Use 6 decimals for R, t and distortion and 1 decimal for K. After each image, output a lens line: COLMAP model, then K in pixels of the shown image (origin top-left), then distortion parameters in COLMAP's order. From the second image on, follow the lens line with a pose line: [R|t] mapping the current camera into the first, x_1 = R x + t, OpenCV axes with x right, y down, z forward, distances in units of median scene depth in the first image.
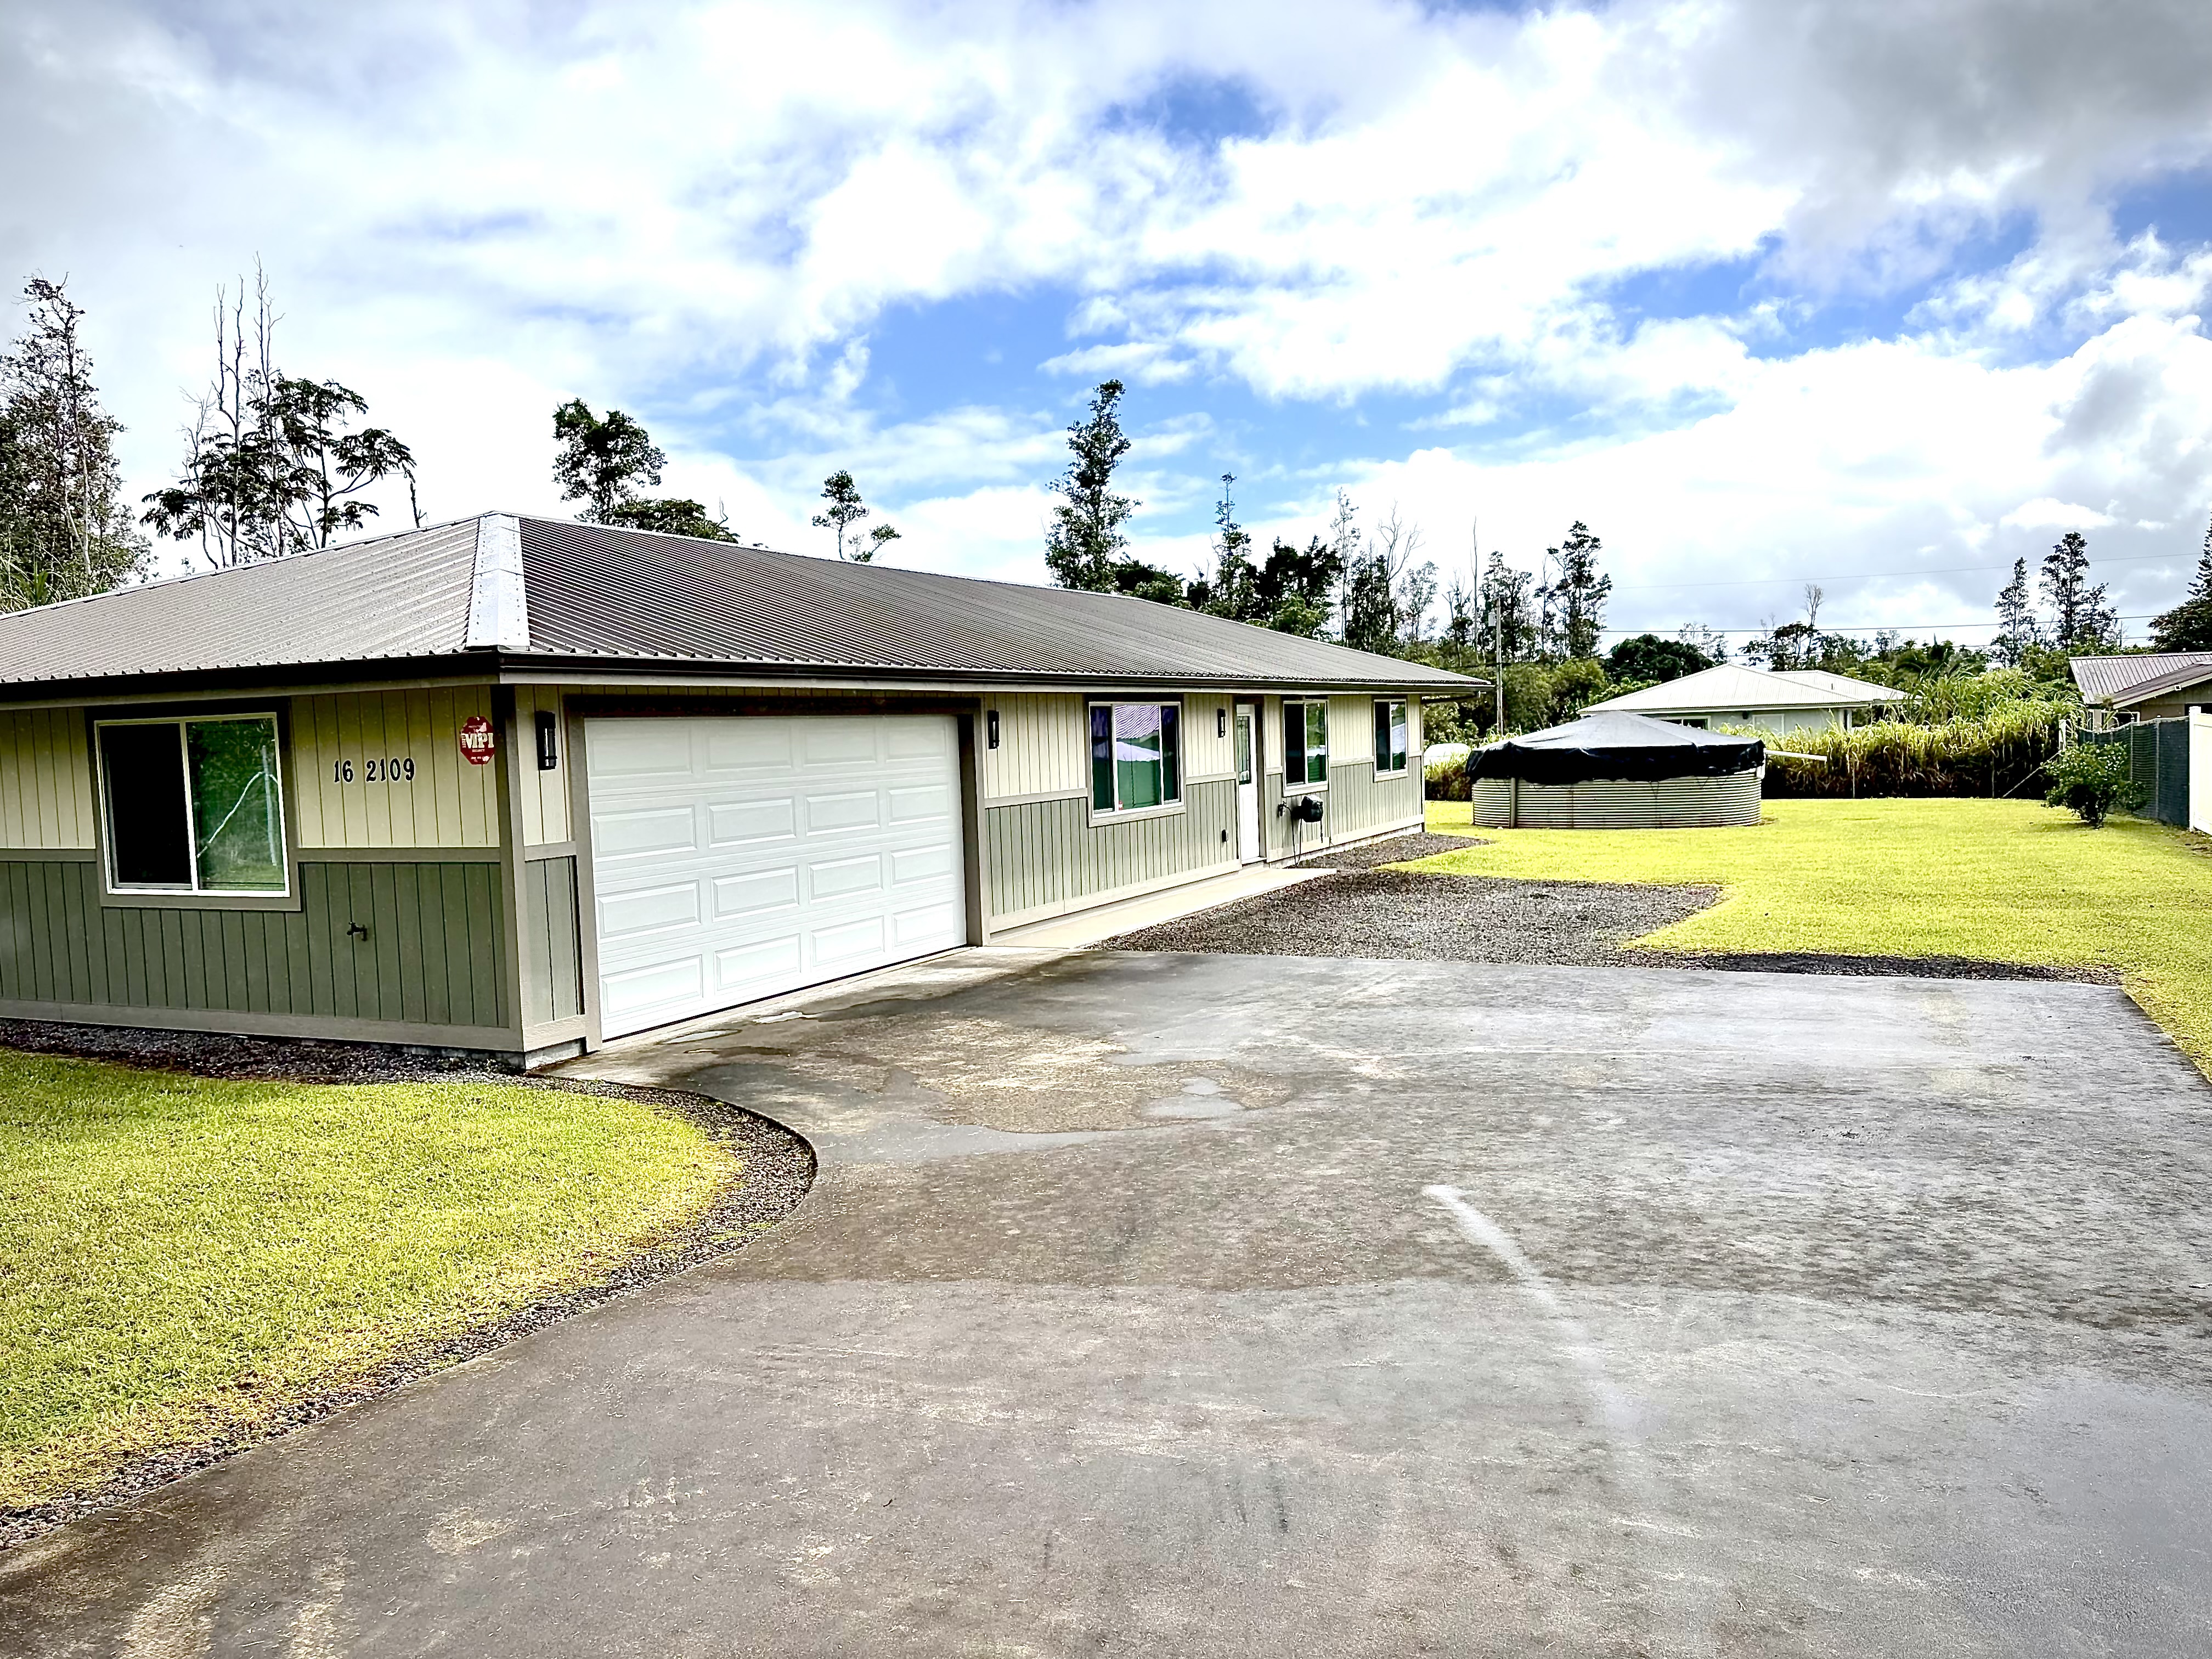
lens RADIAL K [[1665.4, 0, 1109.4], [0, 1665.4, 827.4], [0, 0, 1]] dist [0.032272, -0.001846]
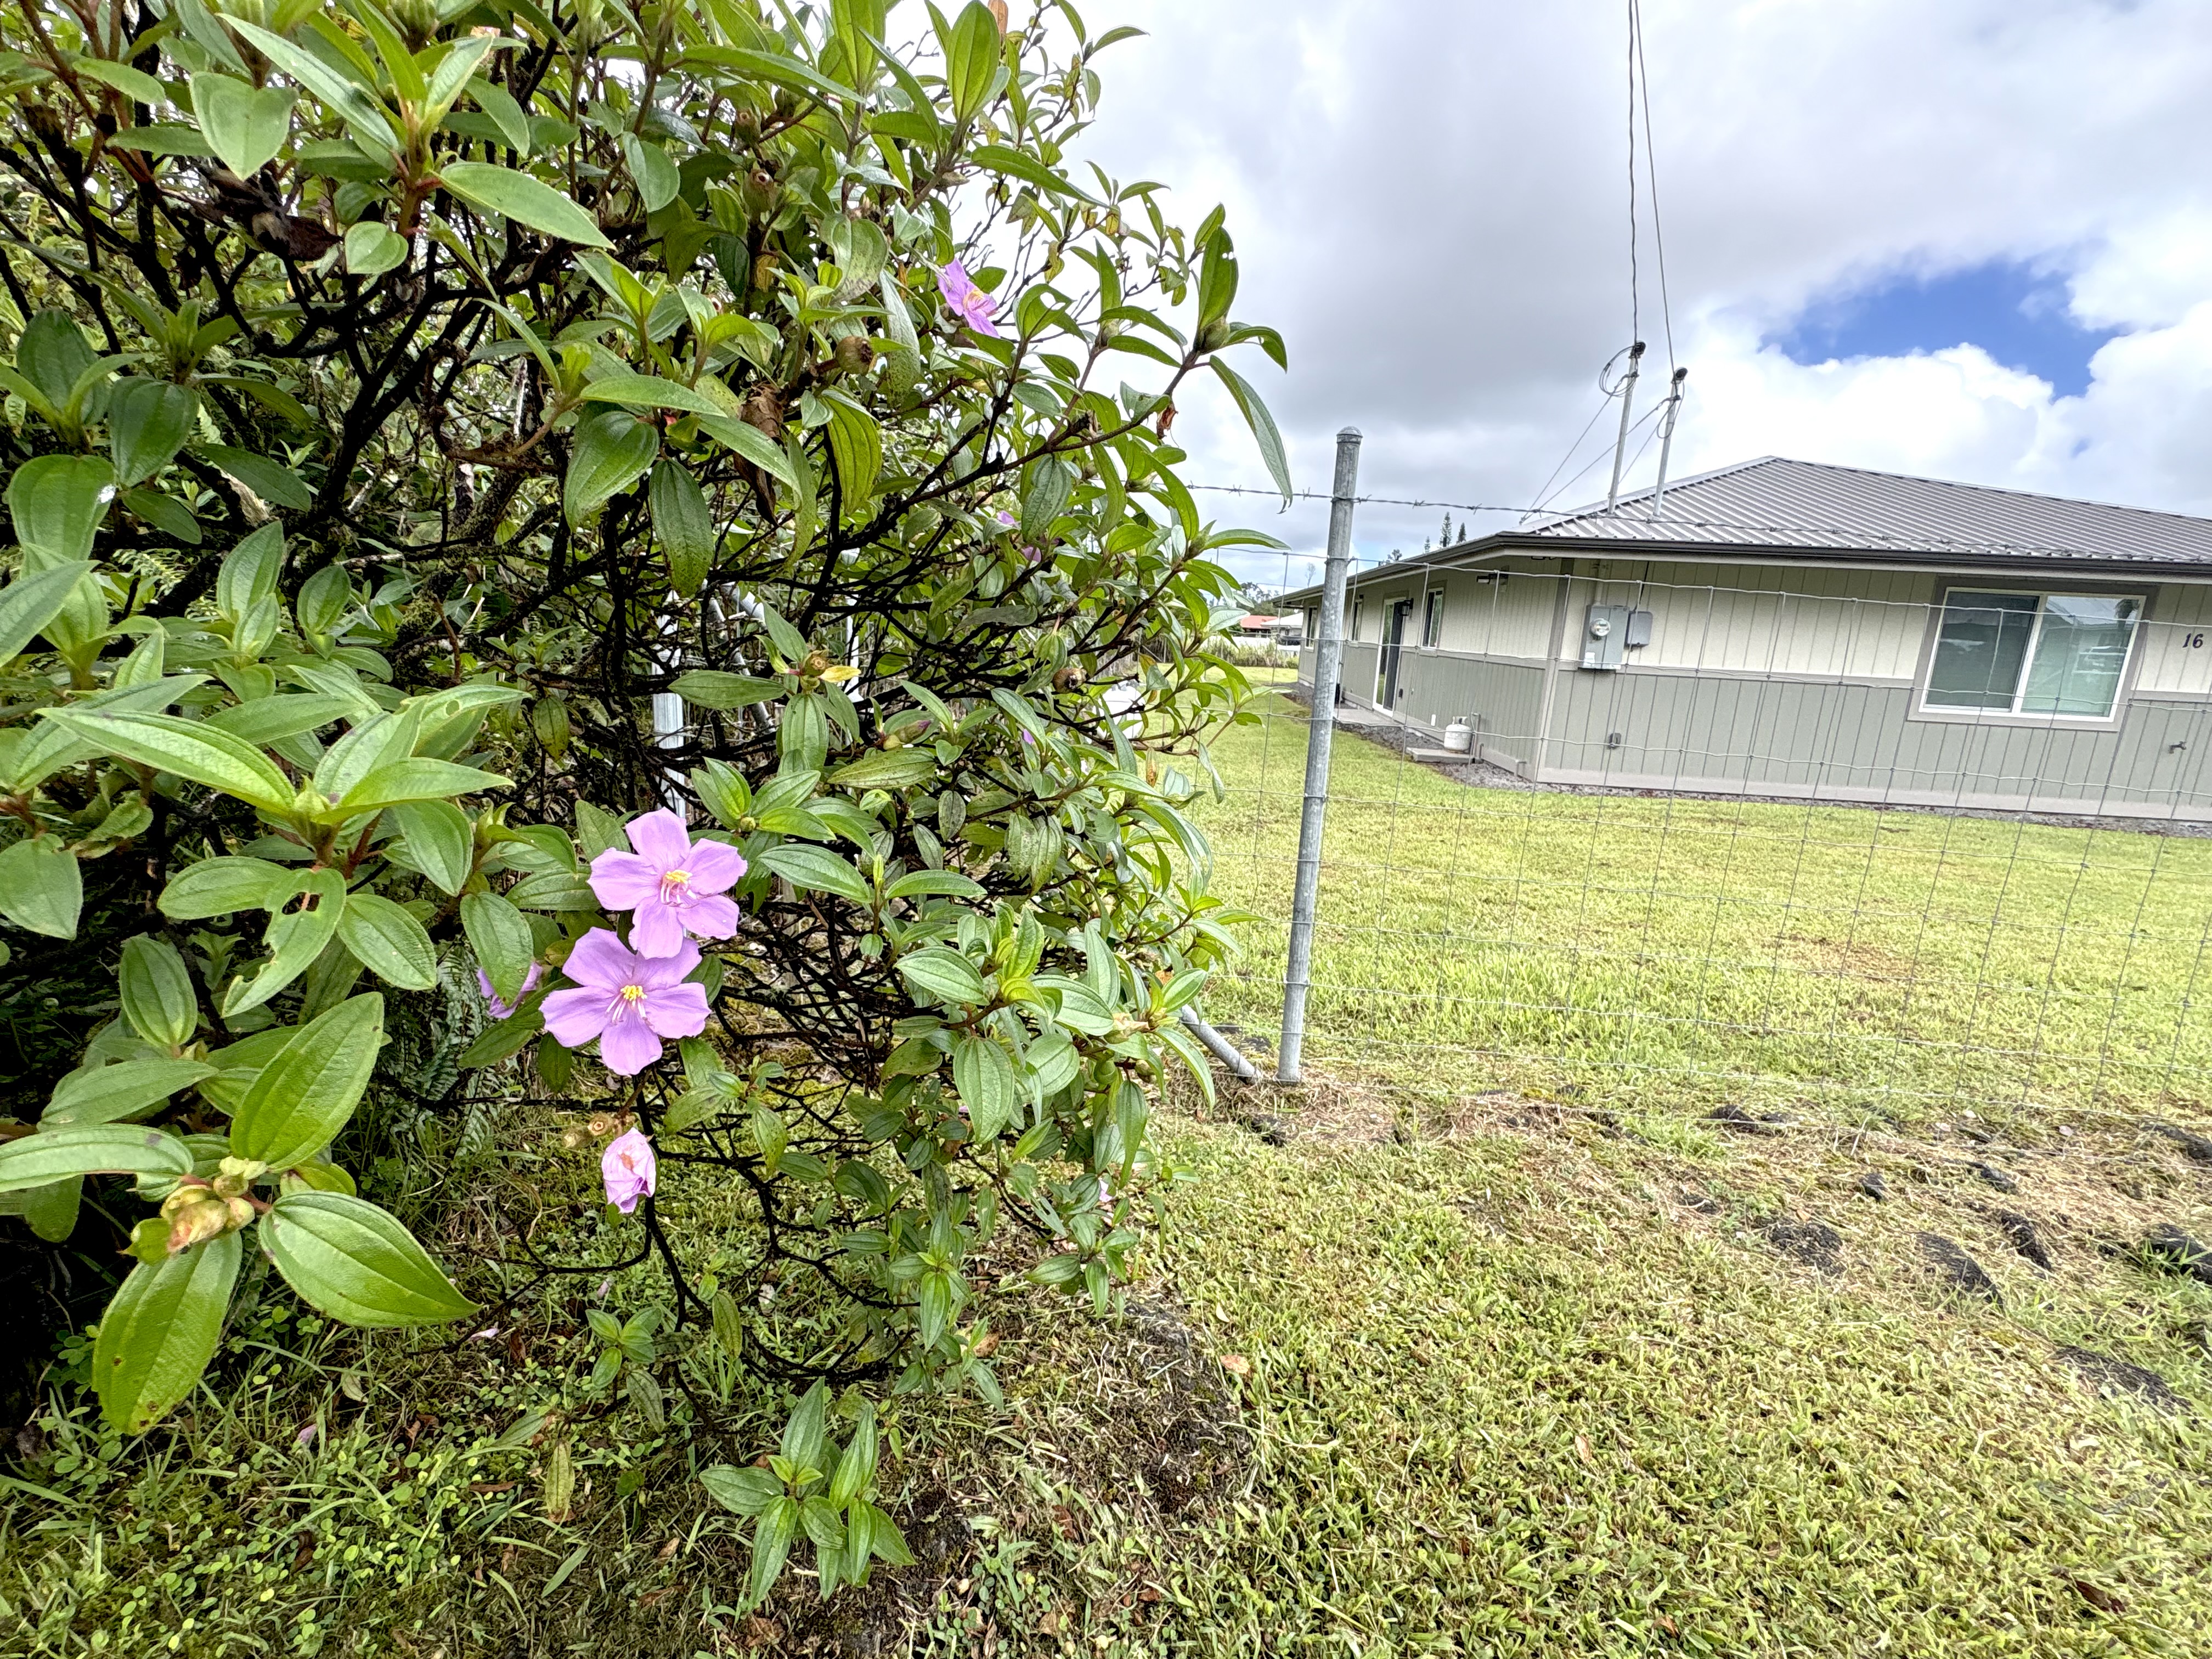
lens RADIAL K [[965.8, 0, 1113.6], [0, 965.8, 818.4], [0, 0, 1]] dist [0.003666, 0.000045]
pose [[0.916968, -0.000024, 0.398960, -0.395509], [-0.059128, 0.988948, 0.135960, 0.014732], [-0.394554, -0.148261, 0.906833, 0.132468]]
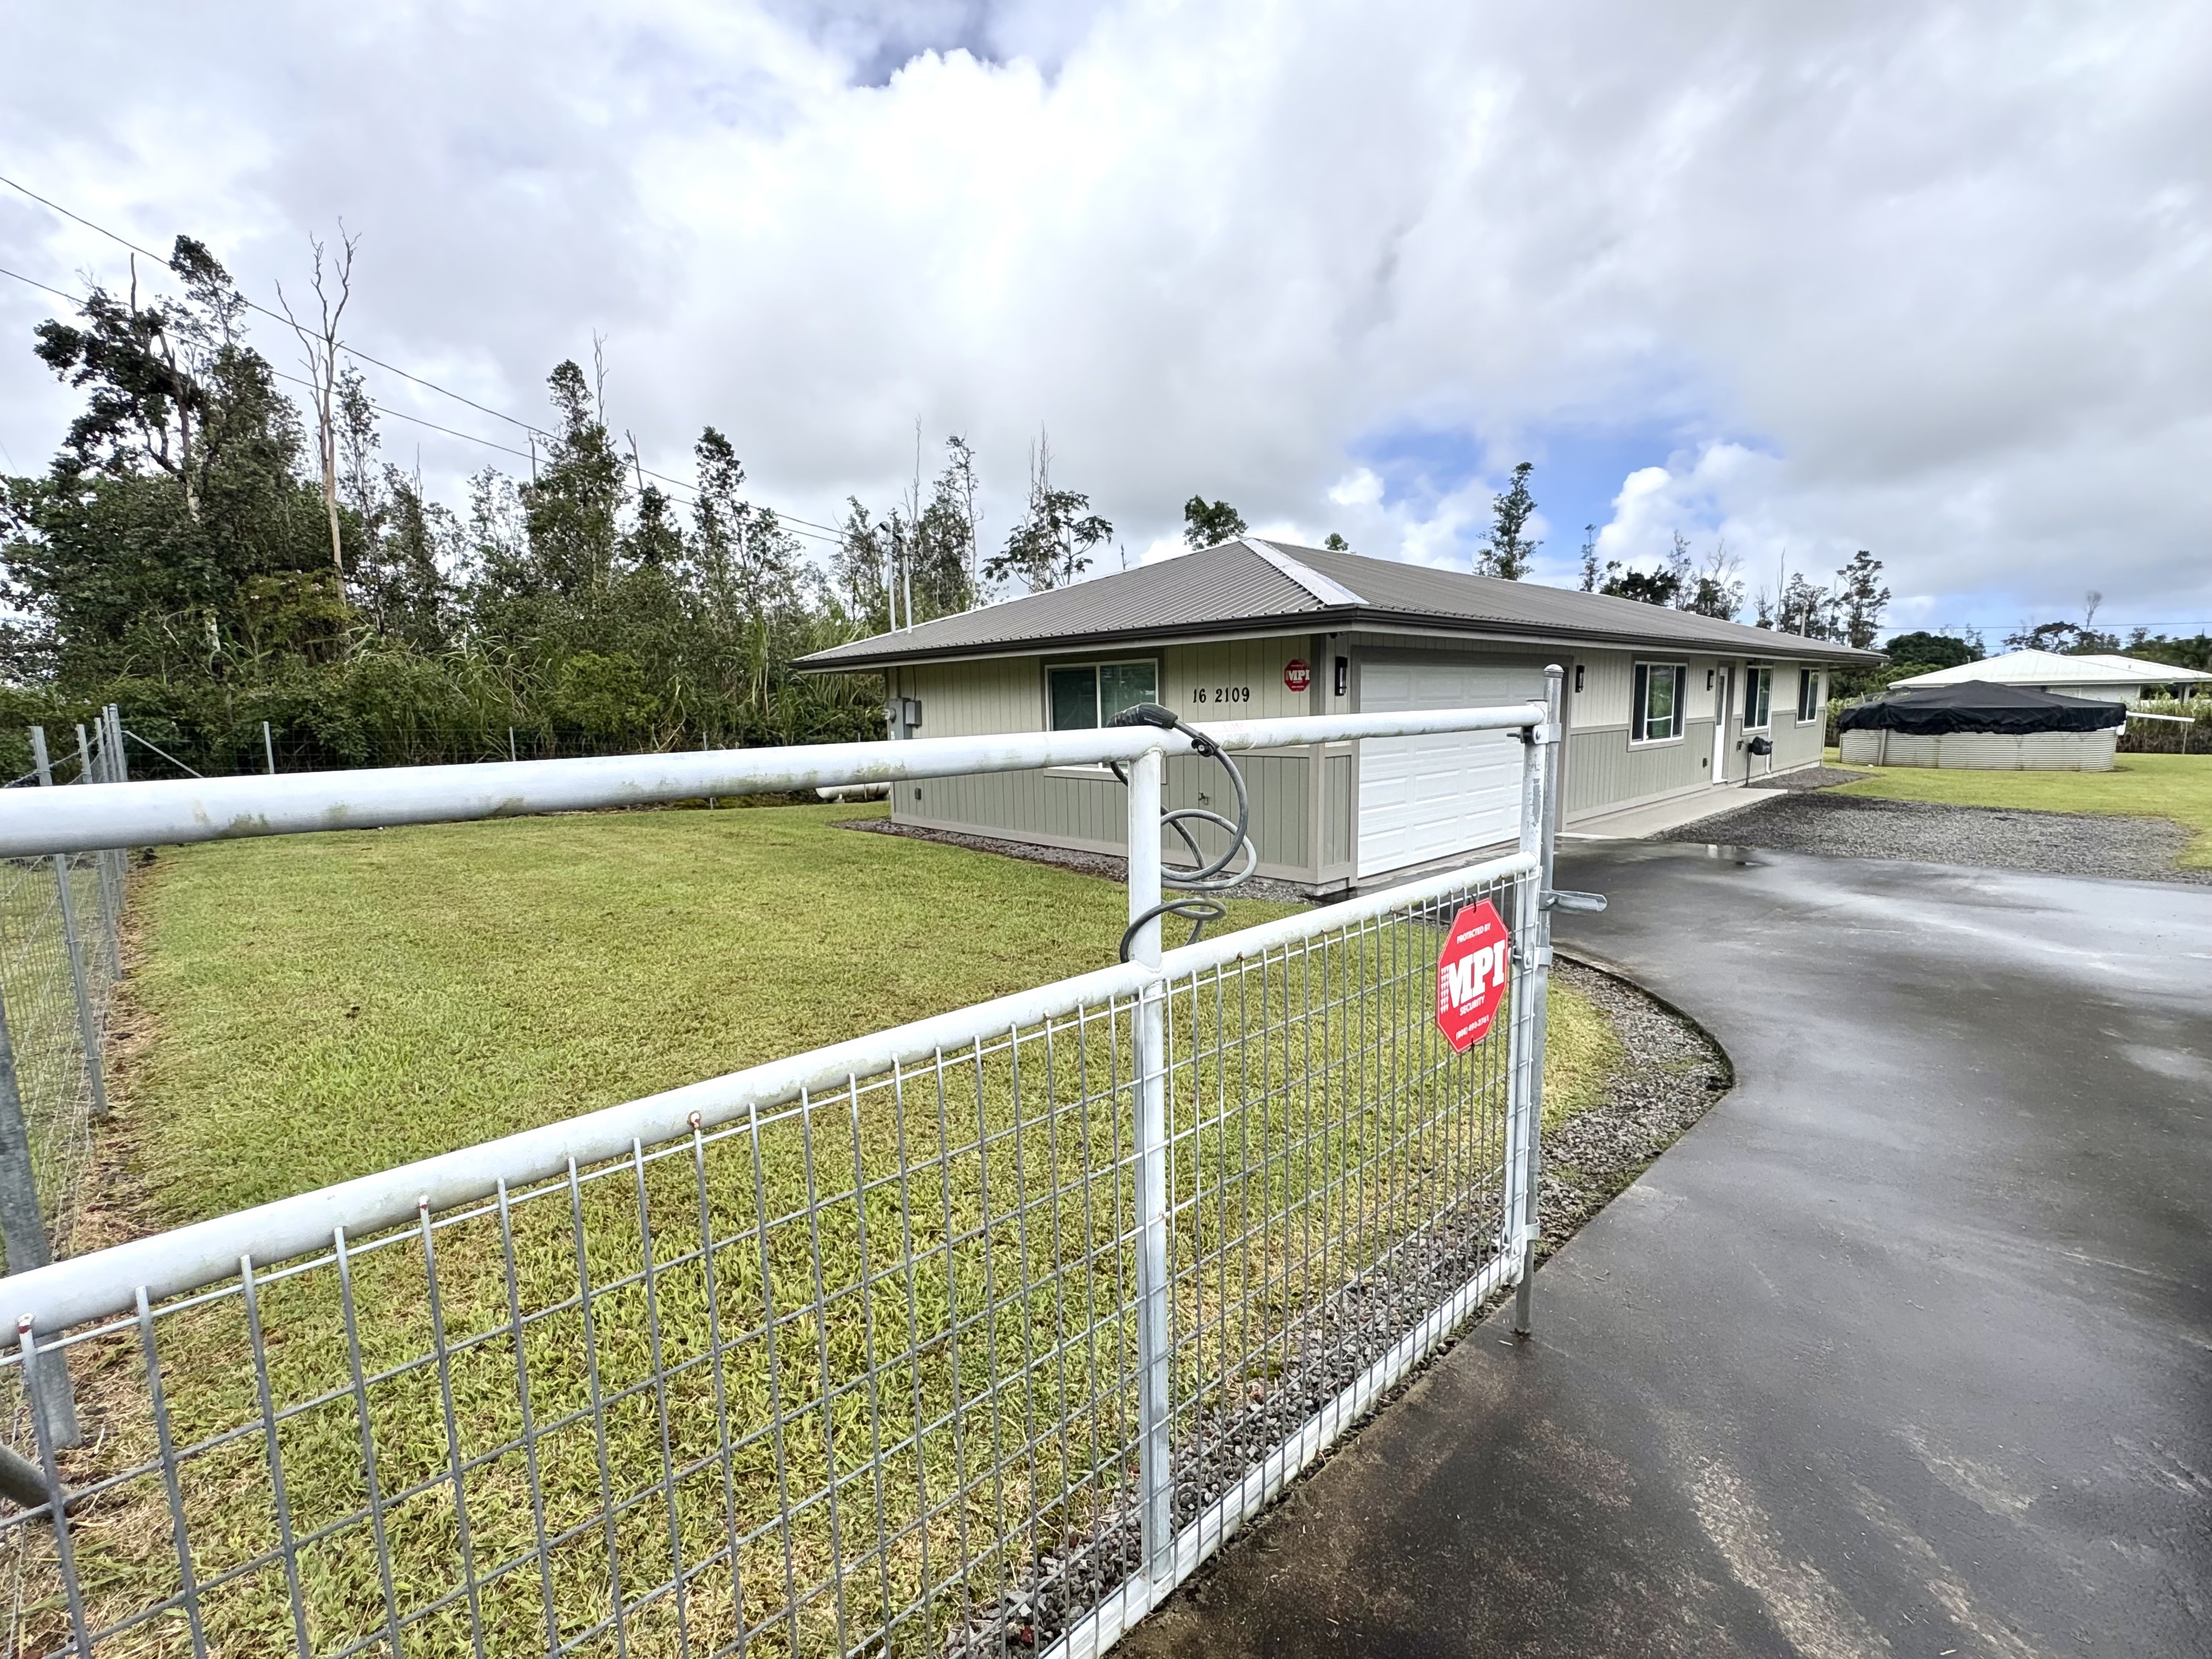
lens RADIAL K [[965.8, 0, 1106.2], [0, 965.8, 820.1], [0, 0, 1]] dist [0.003666, 0.000045]
pose [[0.936105, 0.059746, -0.346608, -0.051058], [-0.034991, 0.996398, 0.077249, 0.003615], [0.349974, -0.060185, 0.934824, 0.027685]]
